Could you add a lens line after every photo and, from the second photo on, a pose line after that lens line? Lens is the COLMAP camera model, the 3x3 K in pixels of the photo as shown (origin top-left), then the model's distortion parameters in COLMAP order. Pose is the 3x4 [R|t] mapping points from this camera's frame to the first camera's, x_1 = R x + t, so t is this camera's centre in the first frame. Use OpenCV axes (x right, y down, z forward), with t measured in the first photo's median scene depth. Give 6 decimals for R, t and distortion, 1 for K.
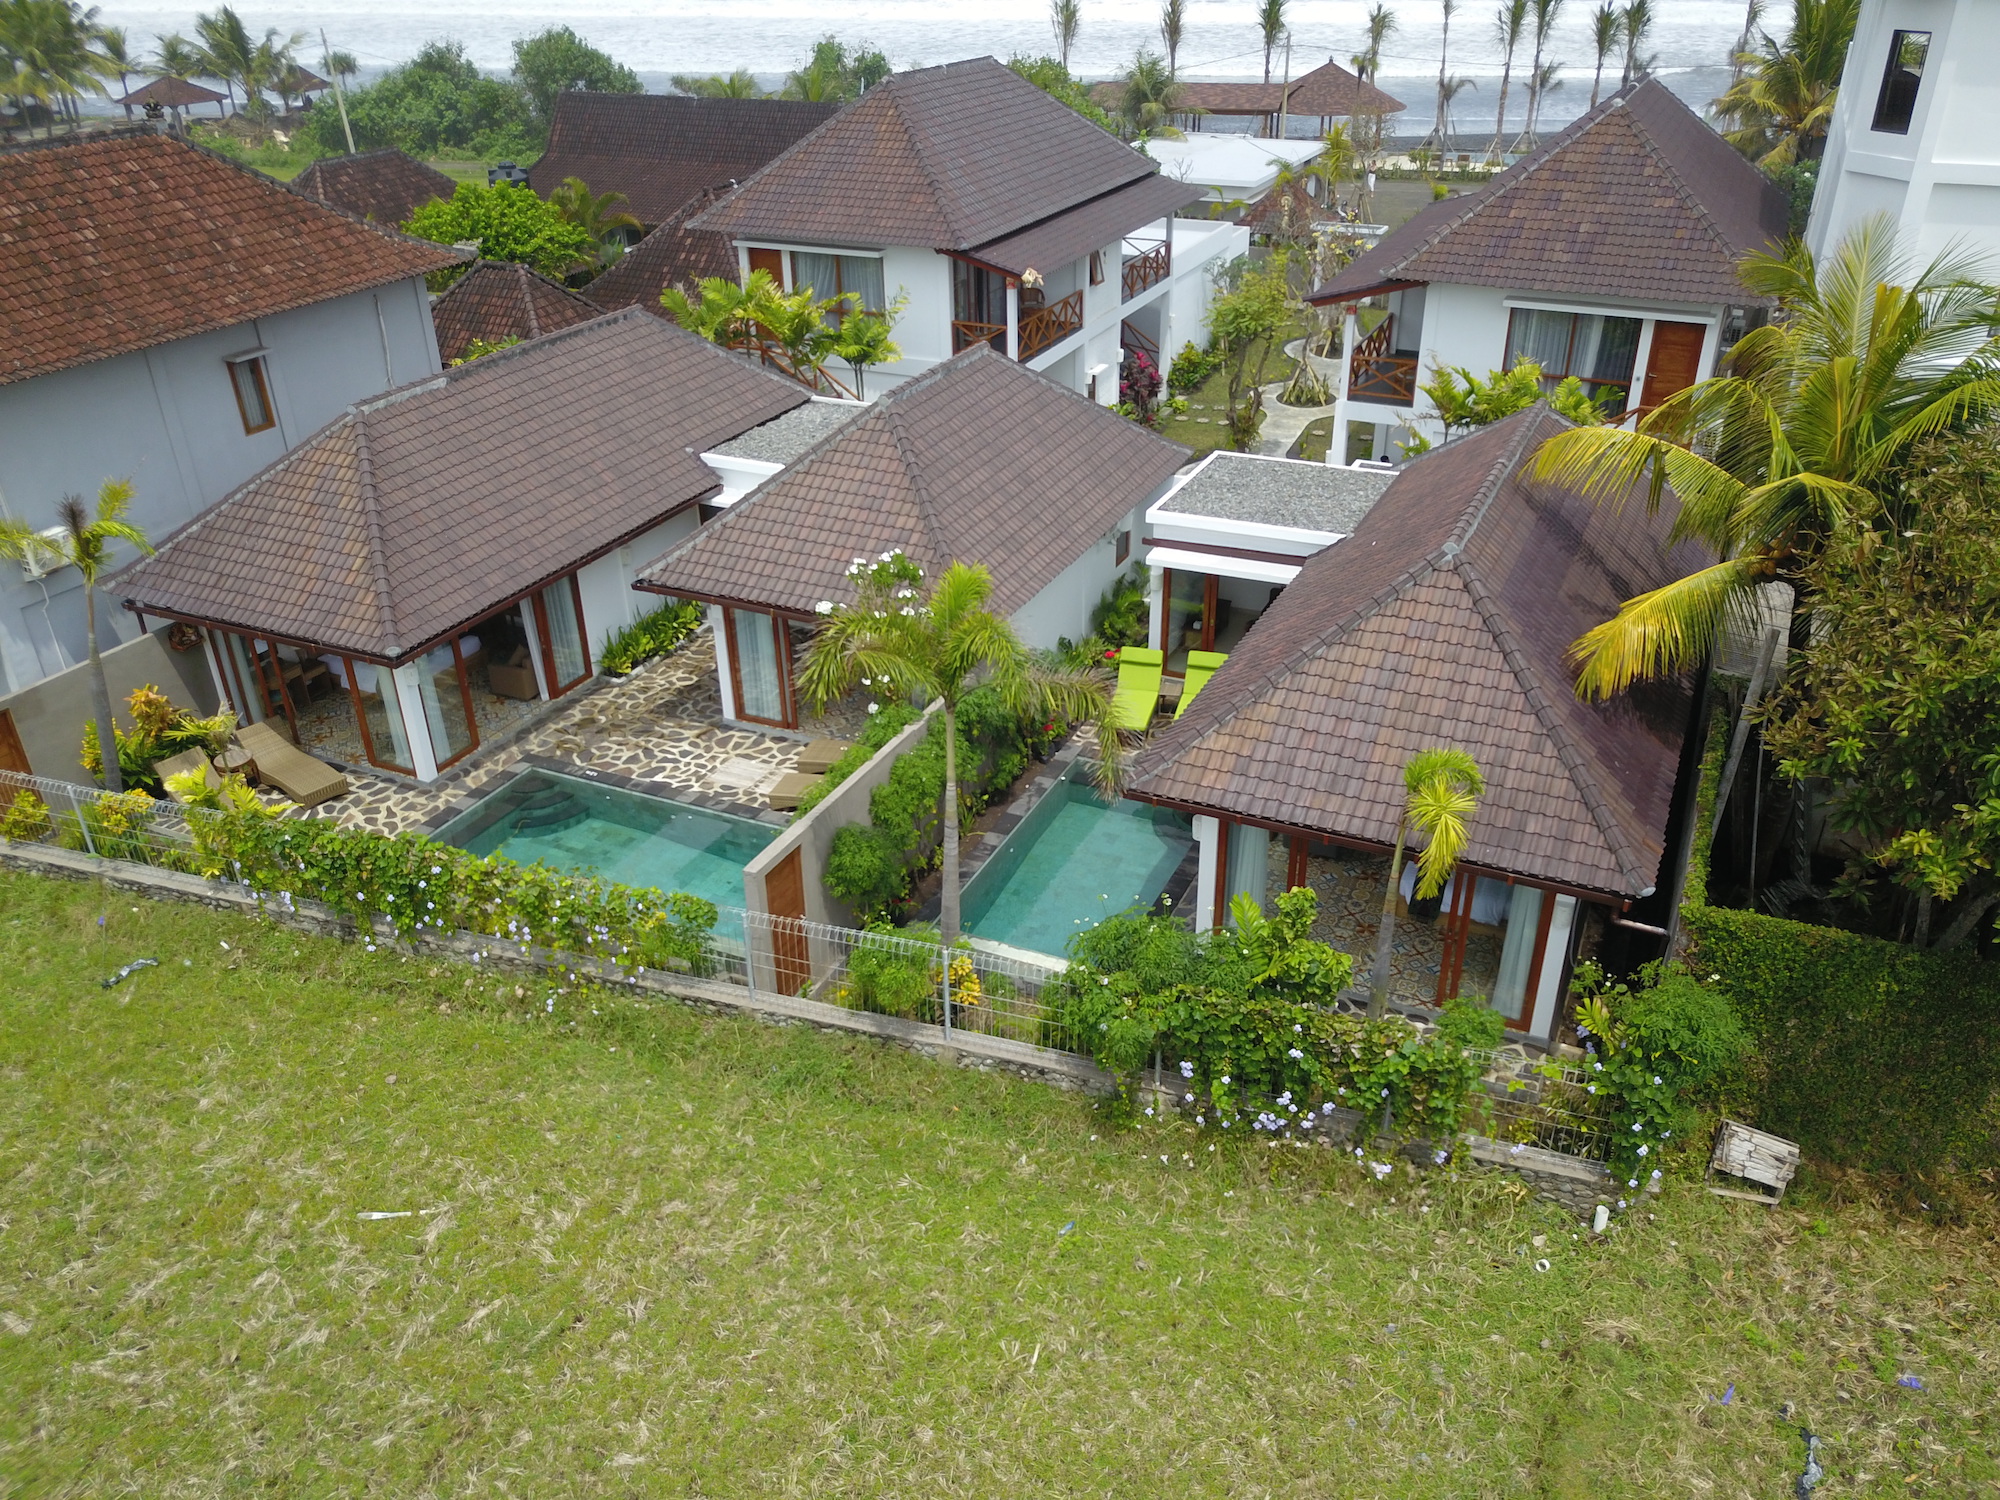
lens RADIAL K [[1554.4, 0, 1031.5], [0, 1554.4, 749.8], [0, 0, 1]] dist [0.021256, -0.028021]
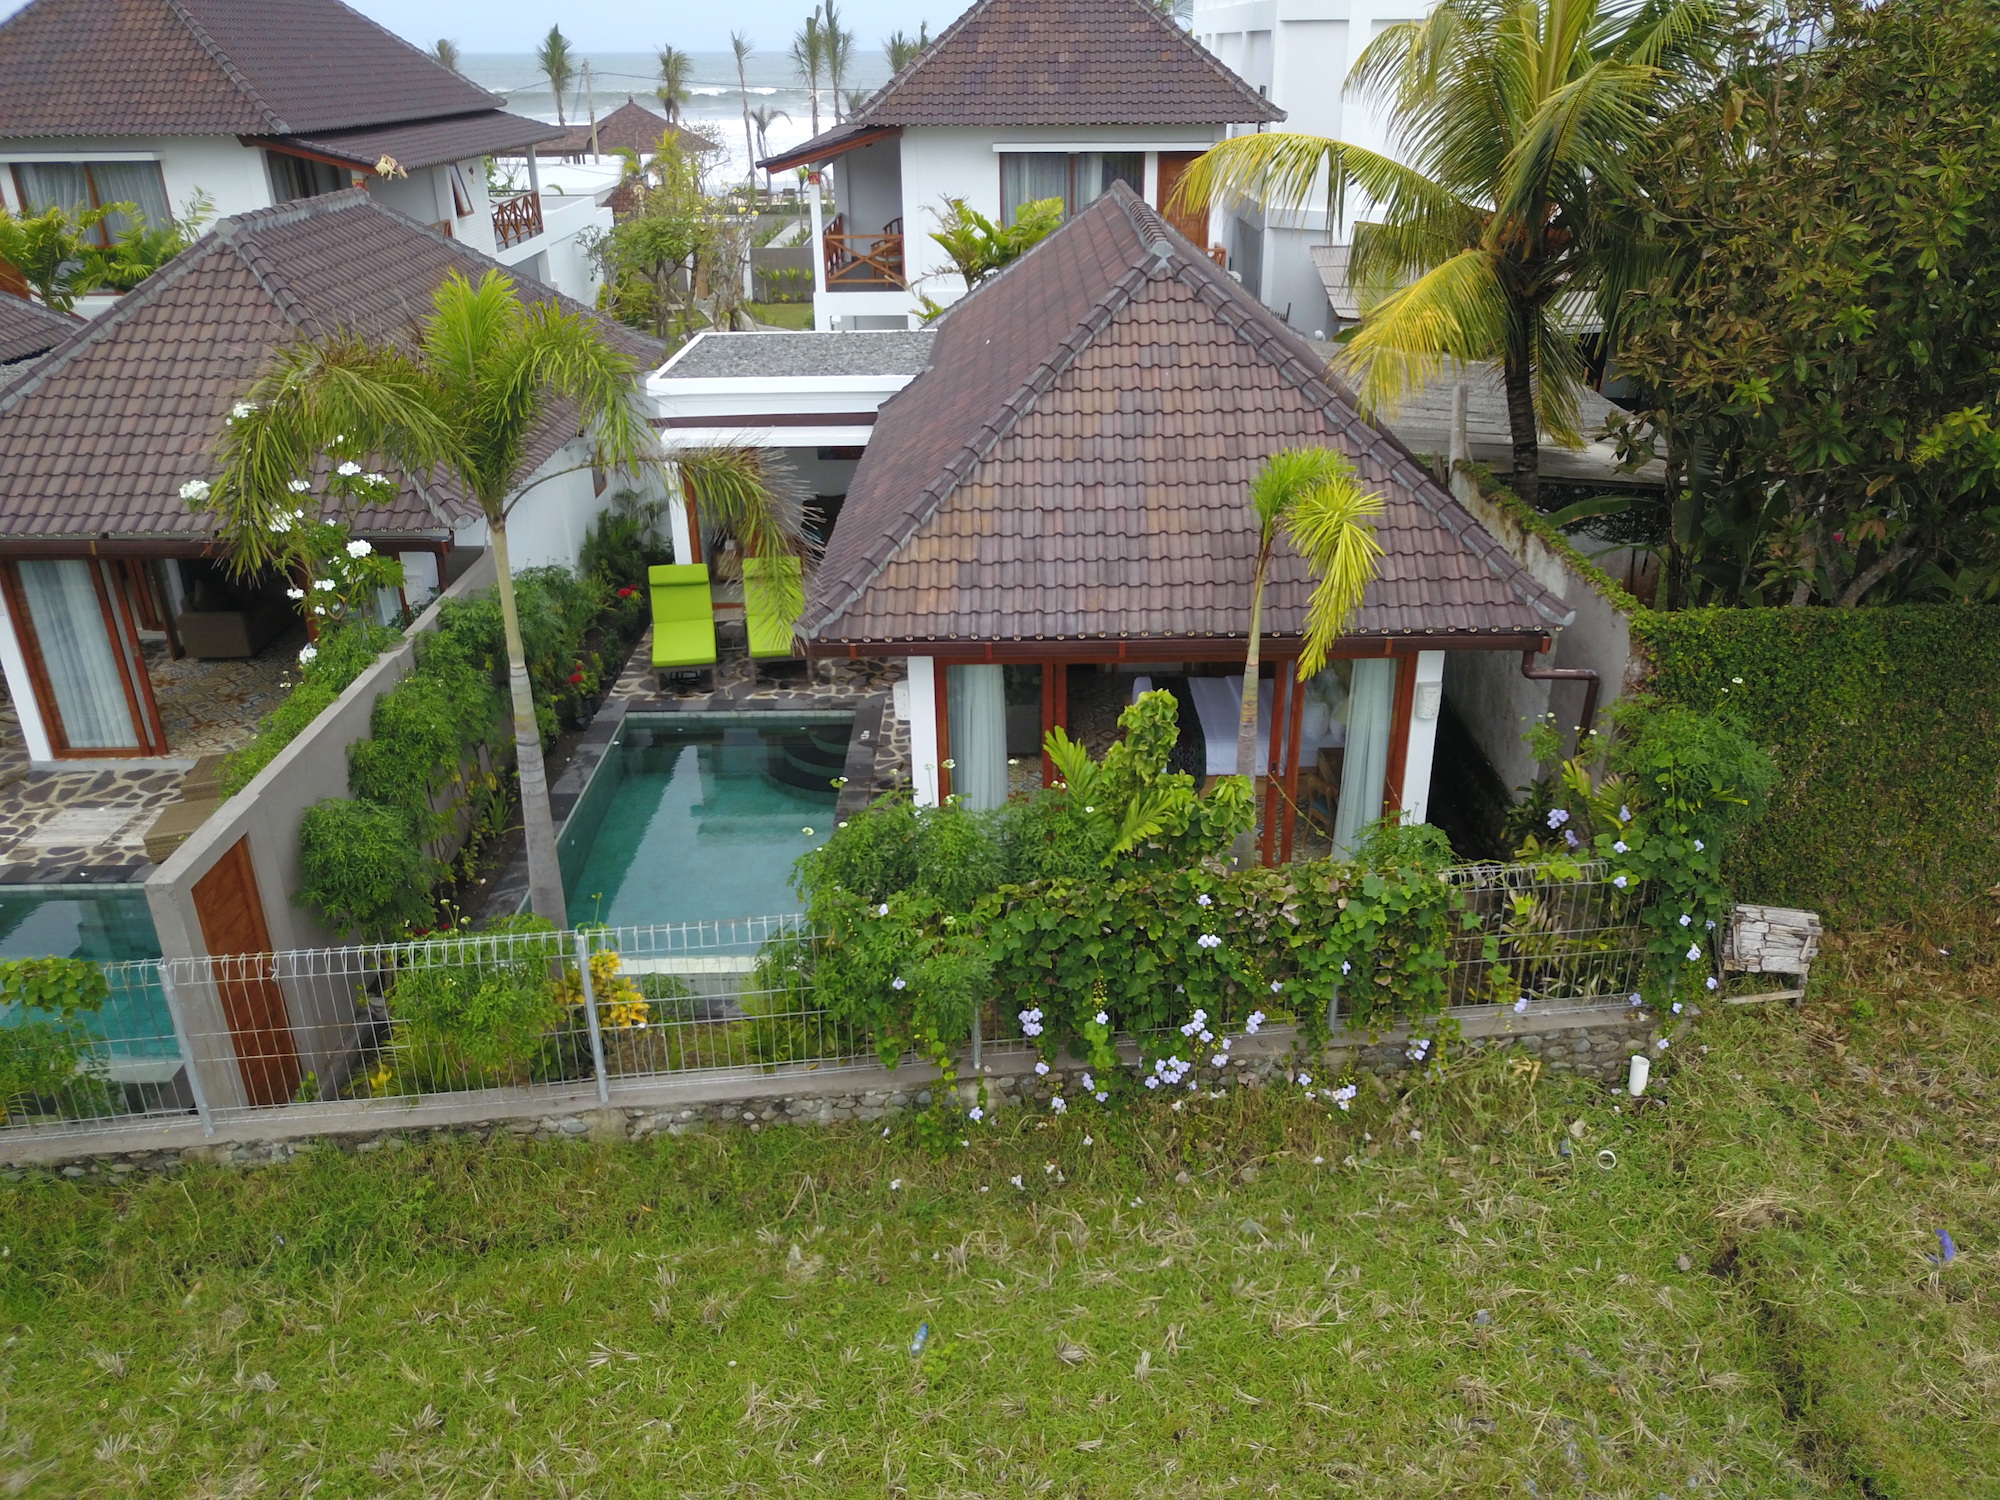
lens RADIAL K [[1554.4, 0, 1031.5], [0, 1554.4, 749.8], [0, 0, 1]] dist [0.021256, -0.028021]
pose [[0.904526, -0.178023, 0.387481, -0.109881], [0.207058, 0.977733, -0.034145, 0.112210], [-0.372774, 0.111116, 0.921245, 0.392930]]
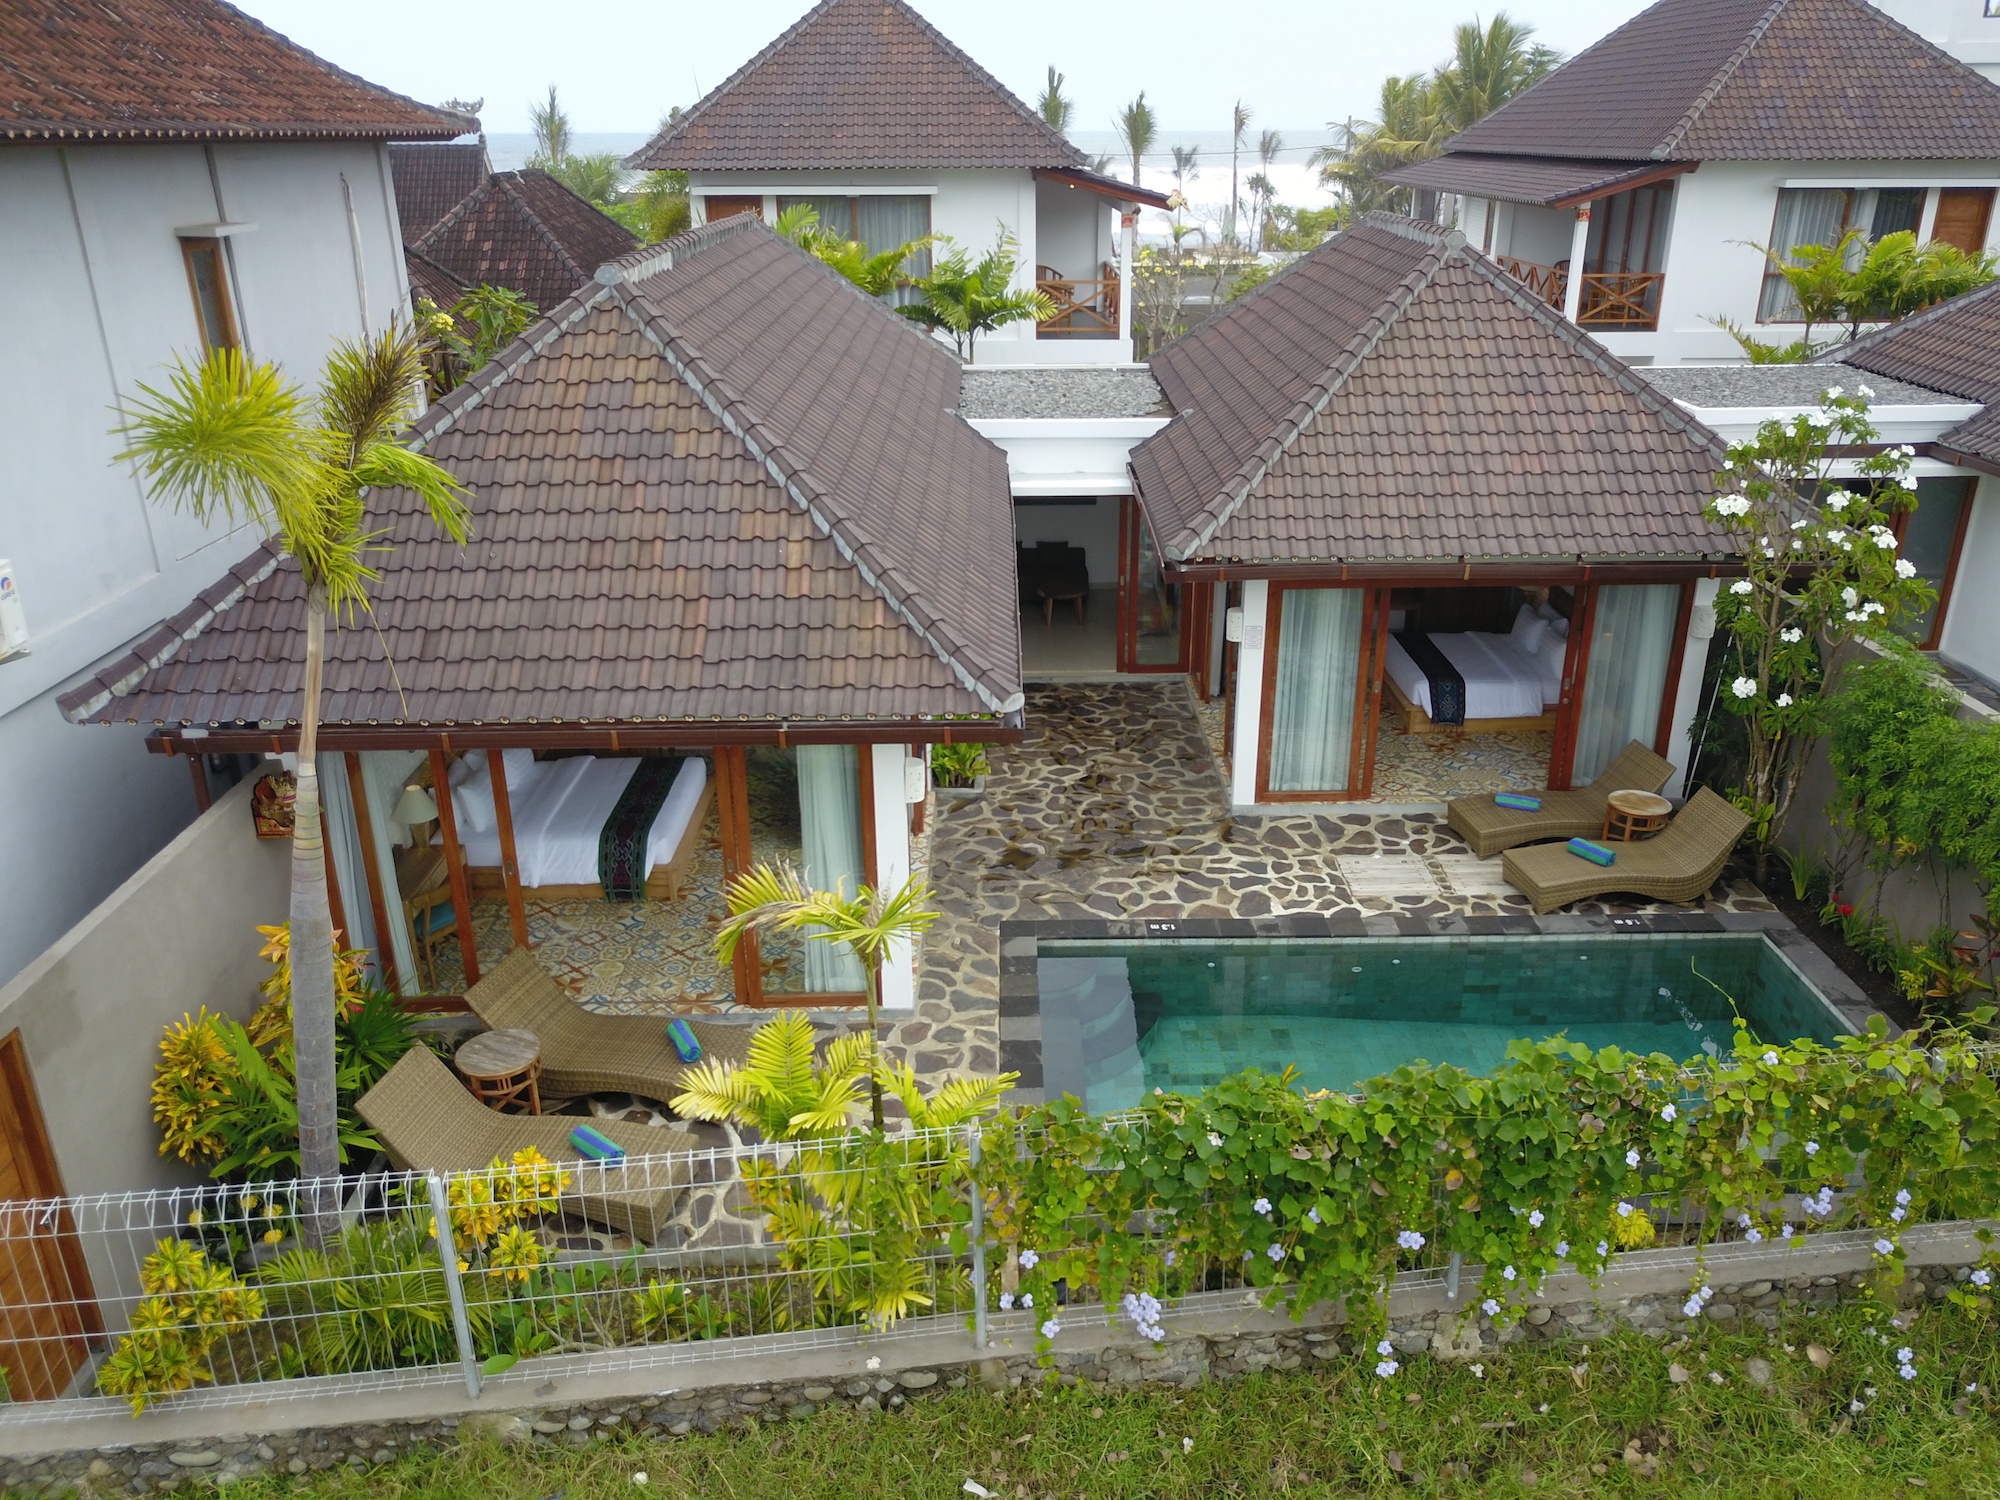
lens RADIAL K [[1543.9, 0, 1040.2], [0, 1543.9, 746.9], [0, 0, 1]] dist [0.014819, 0.002652]
pose [[0.901277, -0.159658, 0.402753, -0.696937], [0.206180, 0.975665, -0.074618, -0.019336], [-0.381038, 0.150290, 0.912262, 0.708890]]
